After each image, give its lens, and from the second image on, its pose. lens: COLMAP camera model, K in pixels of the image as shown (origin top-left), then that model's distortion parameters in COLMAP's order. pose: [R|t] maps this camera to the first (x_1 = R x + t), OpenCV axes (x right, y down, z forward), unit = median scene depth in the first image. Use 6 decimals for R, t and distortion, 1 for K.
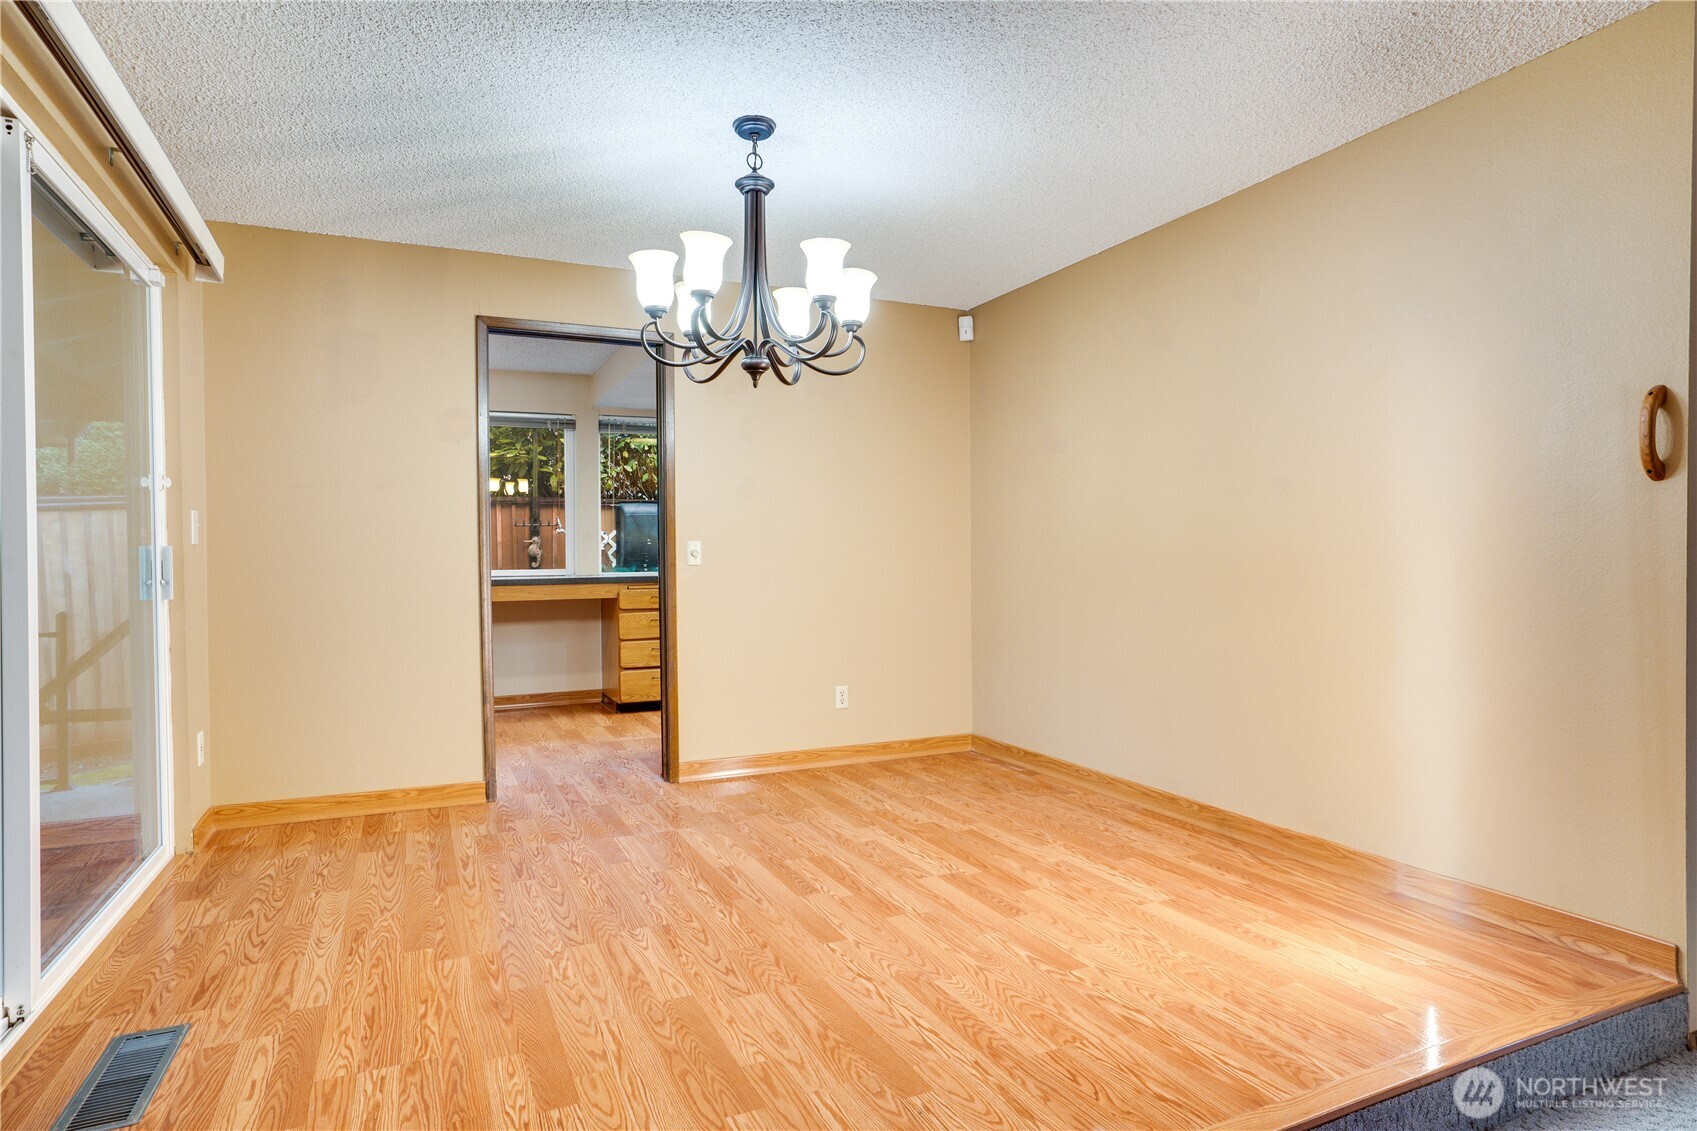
lens RADIAL K [[951.8, 0, 856.3], [0, 951.8, 564.5], [0, 0, 1]] dist [0.004500, 0.003680]
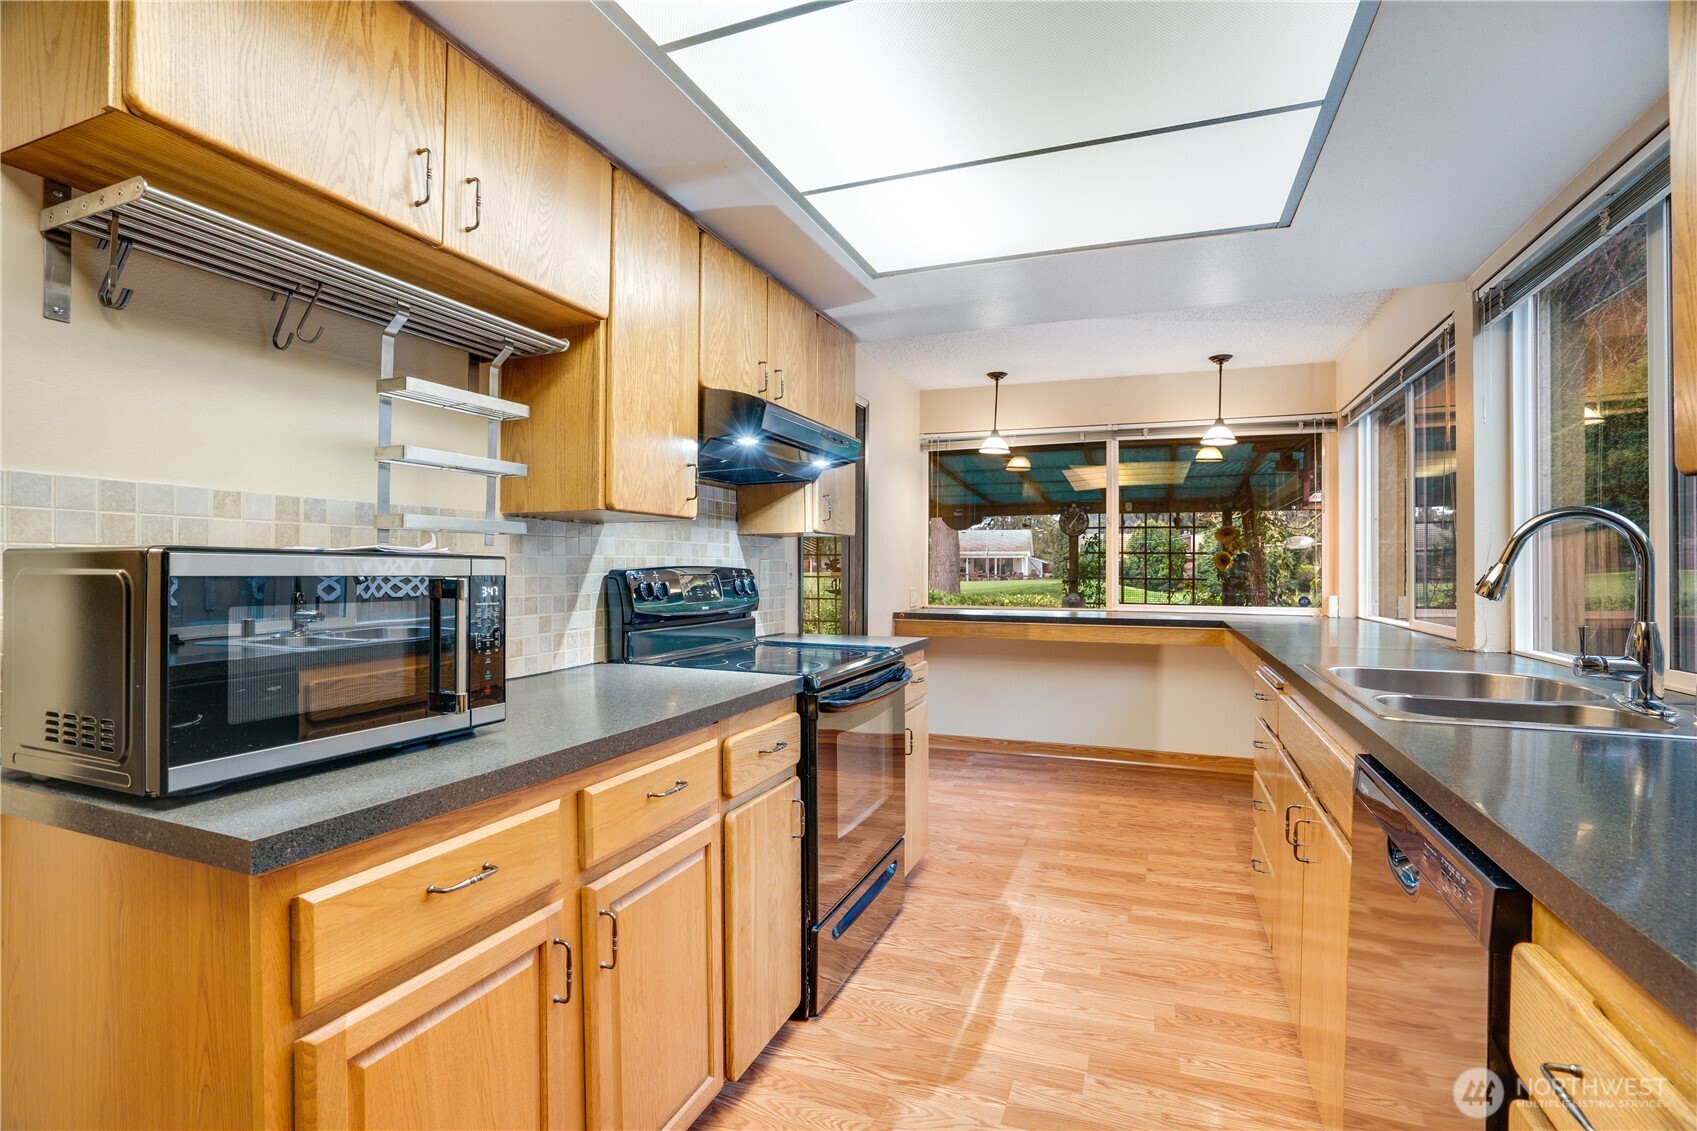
lens RADIAL K [[787.3, 0, 841.4], [0, 787.3, 571.0], [0, 0, 1]] dist [-0.049414, 0.017479]
pose [[-0.732033, 0.012786, -0.681150, 0.149914], [-0.003266, 0.999747, 0.022276, -0.025438], [0.681262, 0.018532, -0.731805, 0.821683]]
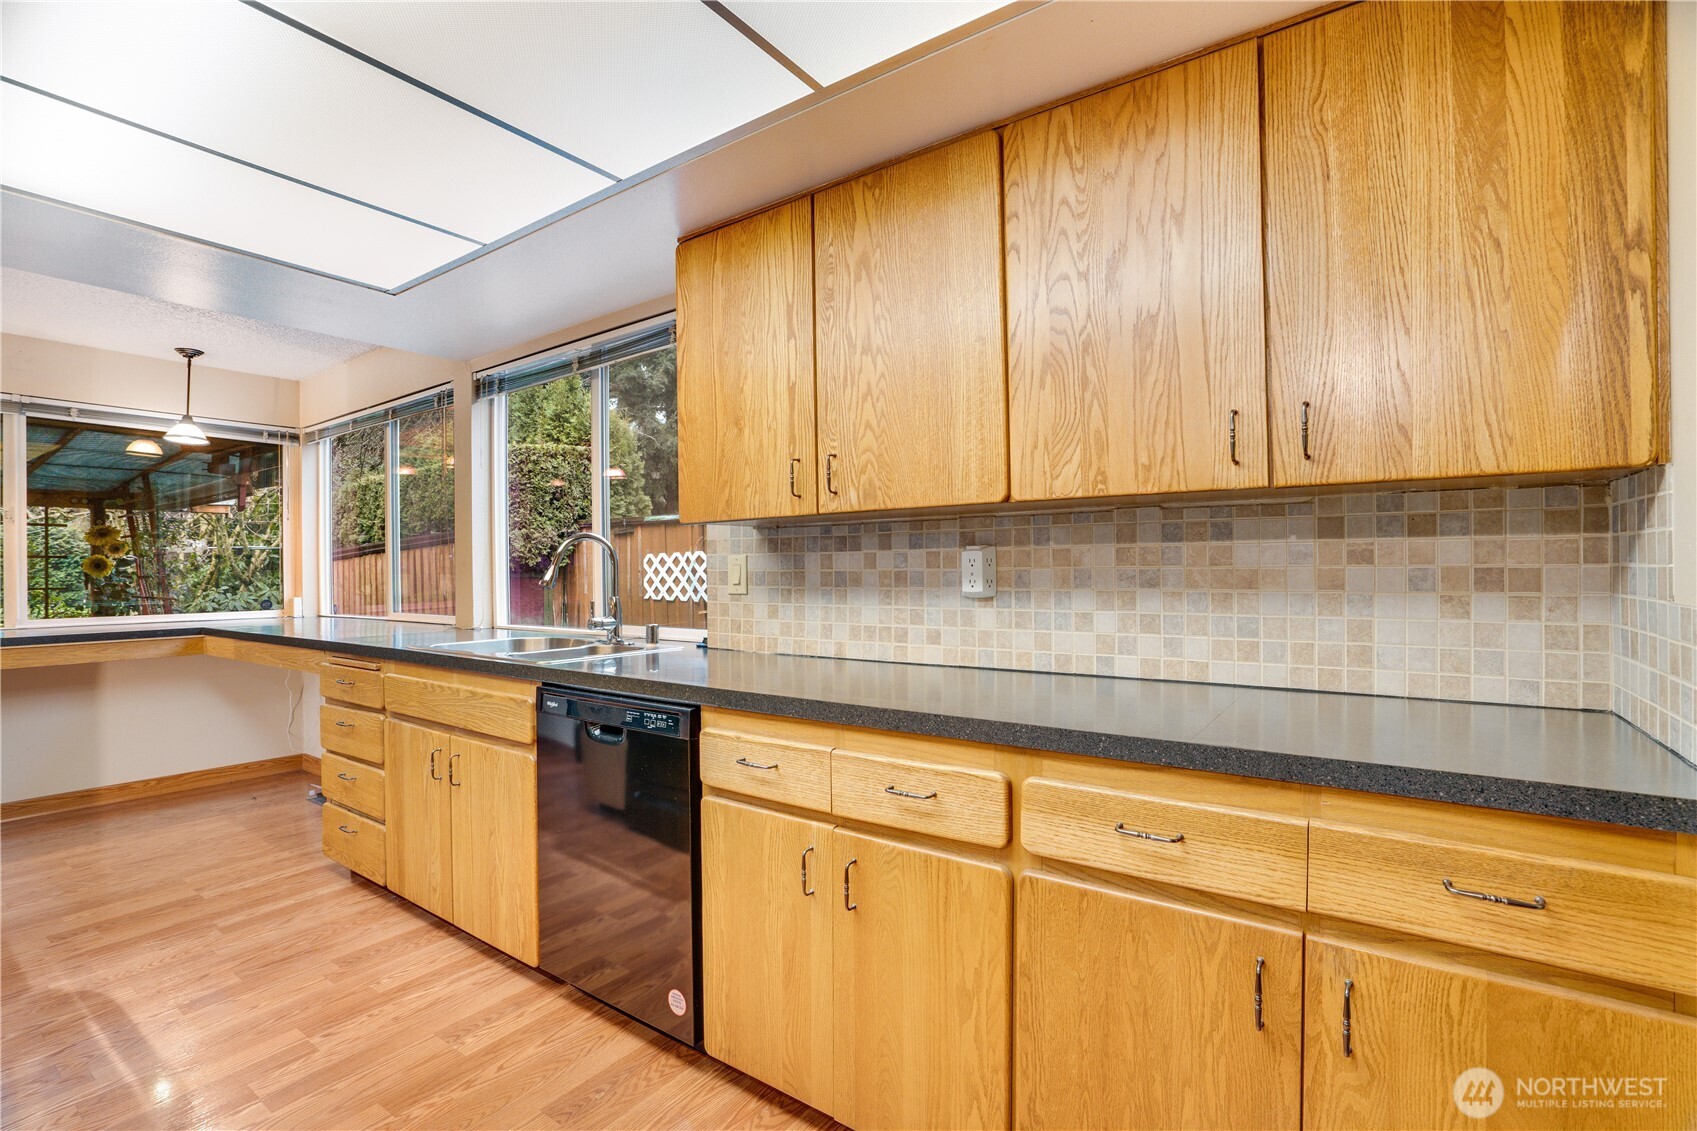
lens RADIAL K [[787.3, 0, 838.8], [0, 787.3, 566.8], [0, 0, 1]] dist [-0.049414, 0.017479]
pose [[0.482286, 0.005315, -0.875998, 0.228818], [-0.006803, 0.999974, 0.002322, -0.024490], [0.875987, 0.004839, 0.482310, 0.745994]]
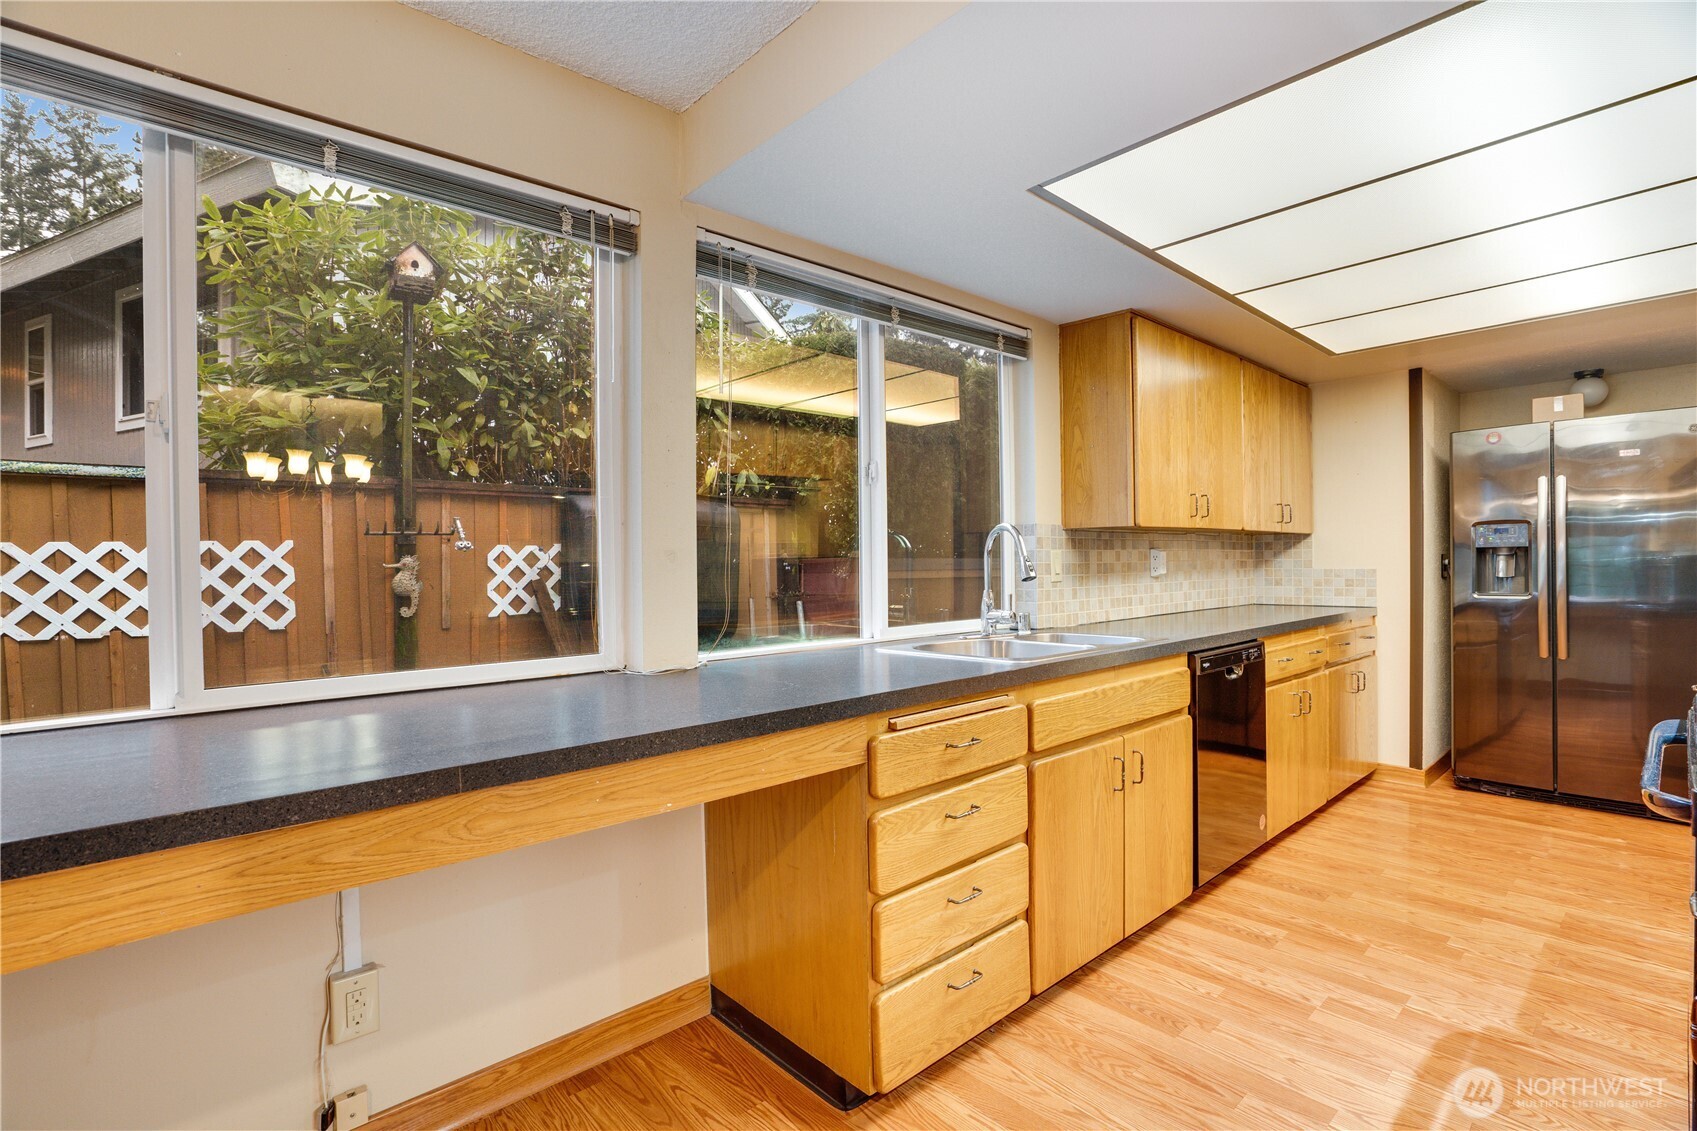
lens RADIAL K [[787.3, 0, 842.1], [0, 787.3, 565.8], [0, 0, 1]] dist [-0.049414, 0.017479]
pose [[0.957705, -0.003419, 0.287731, -0.234411], [0.007137, 0.999904, -0.011875, -0.017387], [-0.287663, 0.013426, 0.957638, 0.540533]]
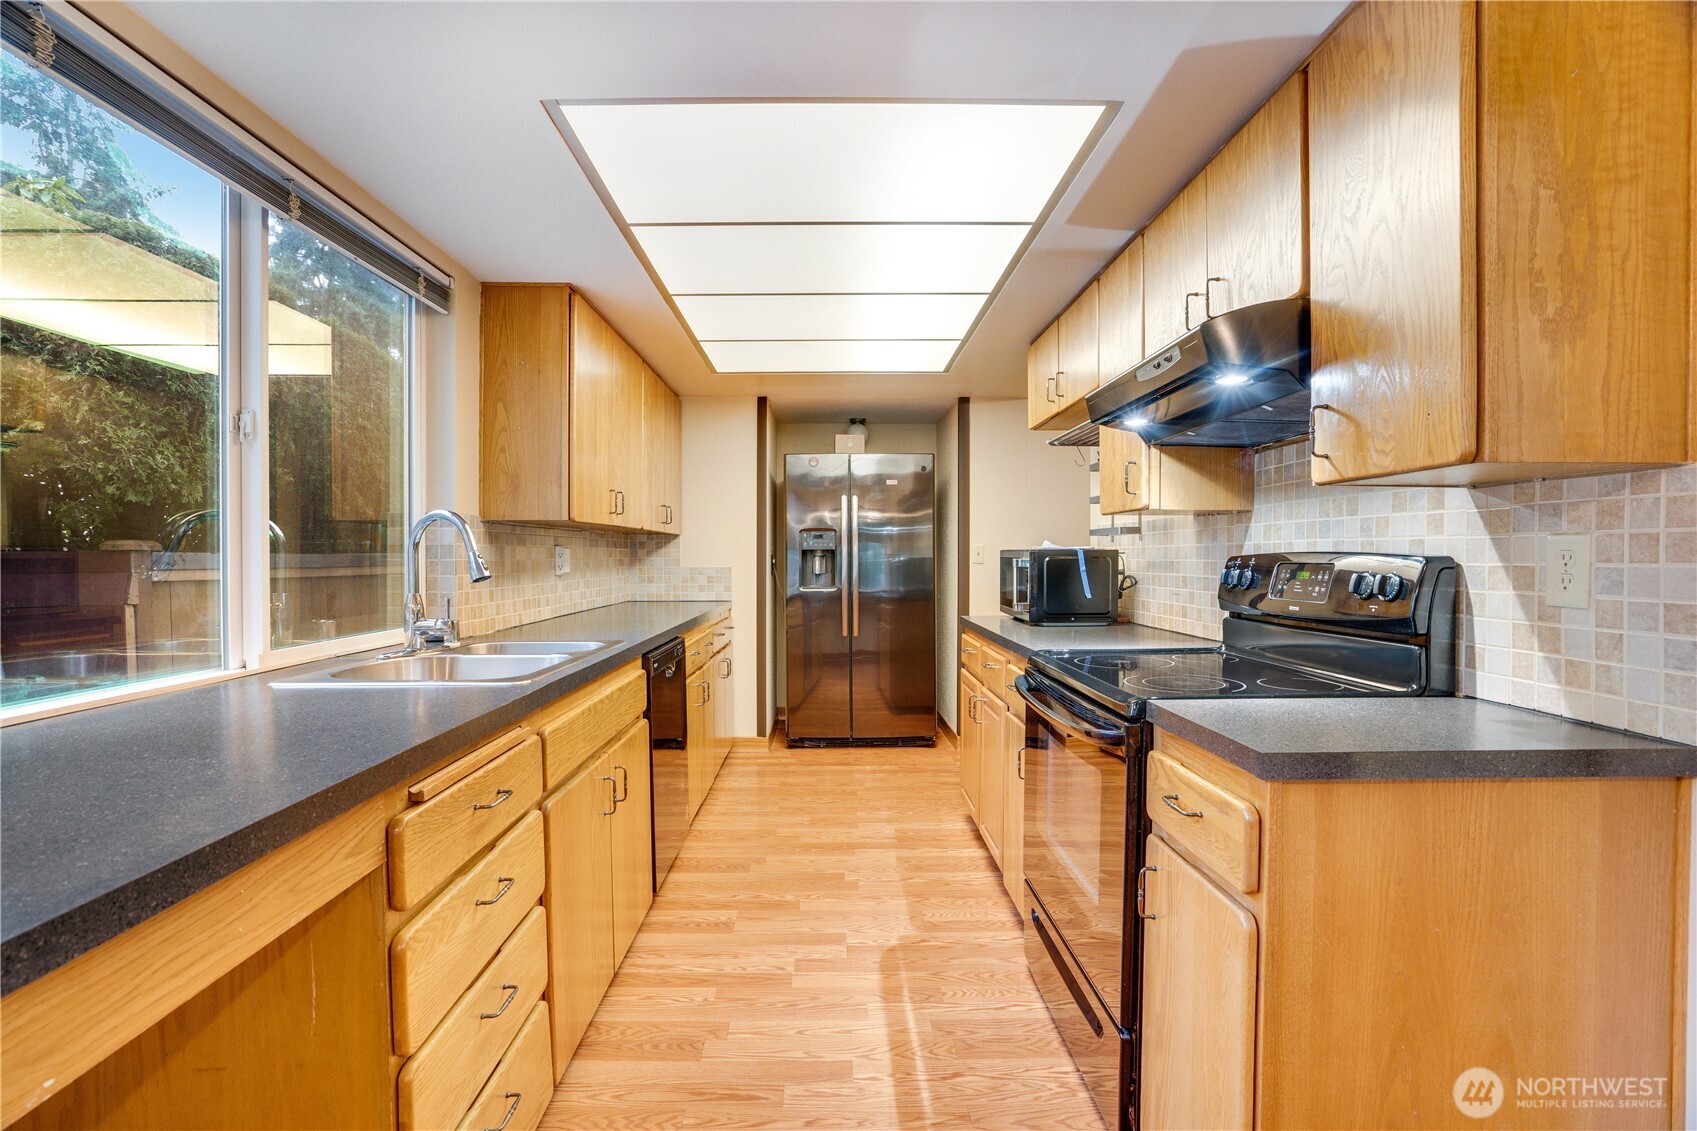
lens RADIAL K [[787.3, 0, 836.1], [0, 787.3, 565.8], [0, 0, 1]] dist [-0.049414, 0.017479]
pose [[0.415662, -0.003143, 0.909514, -0.254572], [0.012031, 0.999926, -0.002042, -0.017776], [-0.909440, 0.011791, 0.415669, 0.601685]]
